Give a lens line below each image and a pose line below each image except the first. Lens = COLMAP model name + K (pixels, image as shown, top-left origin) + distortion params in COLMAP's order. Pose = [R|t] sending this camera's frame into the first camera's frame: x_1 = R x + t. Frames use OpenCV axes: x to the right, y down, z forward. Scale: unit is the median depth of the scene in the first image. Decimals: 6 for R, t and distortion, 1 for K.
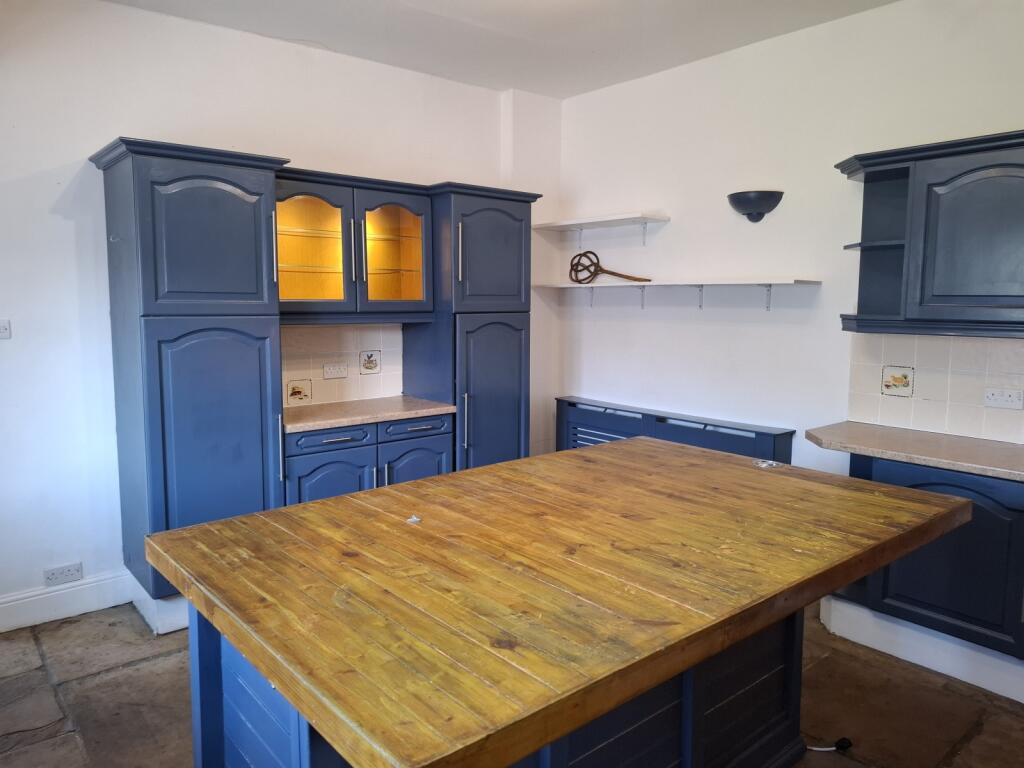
lens RADIAL K [[706.6, 0, 511.5], [0, 706.6, 383.3], [0, 0, 1]] dist [0.013183, 0.001577]
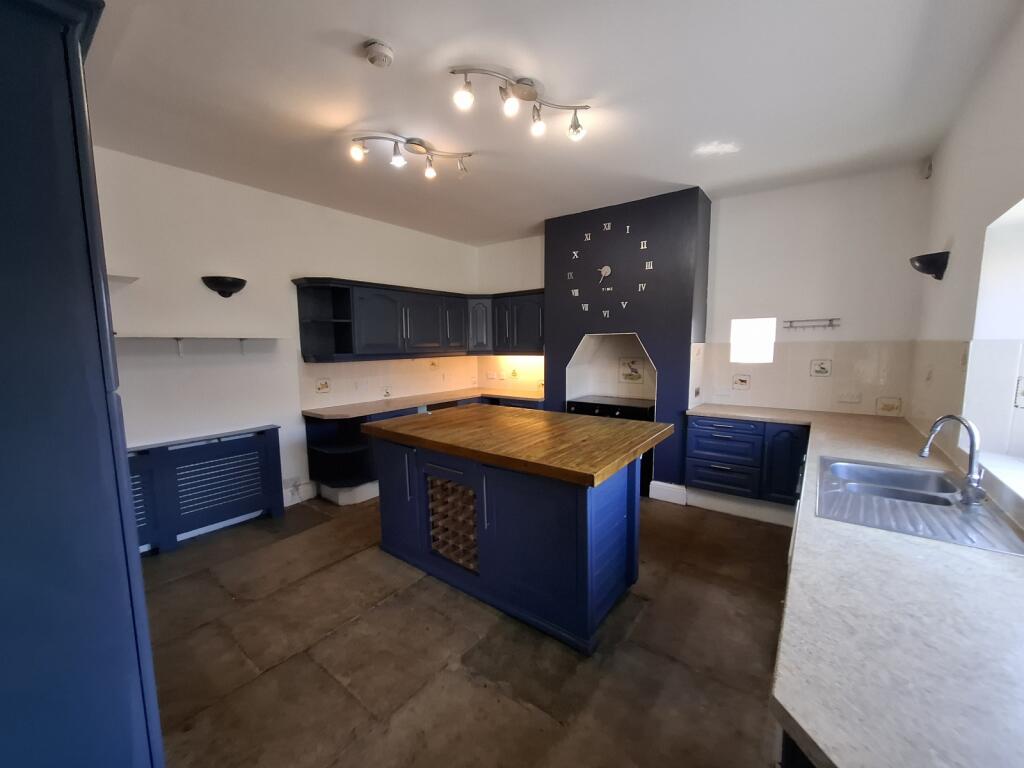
lens RADIAL K [[406.7, 0, 511.0], [0, 406.7, 384.7], [0, 0, 1]] dist [-0.000619, -0.000013]
pose [[-0.215904, -0.095452, 0.971738, -0.662647], [0.130243, 0.983502, 0.125545, -0.076034], [-0.967689, 0.153667, -0.199910, 0.628866]]
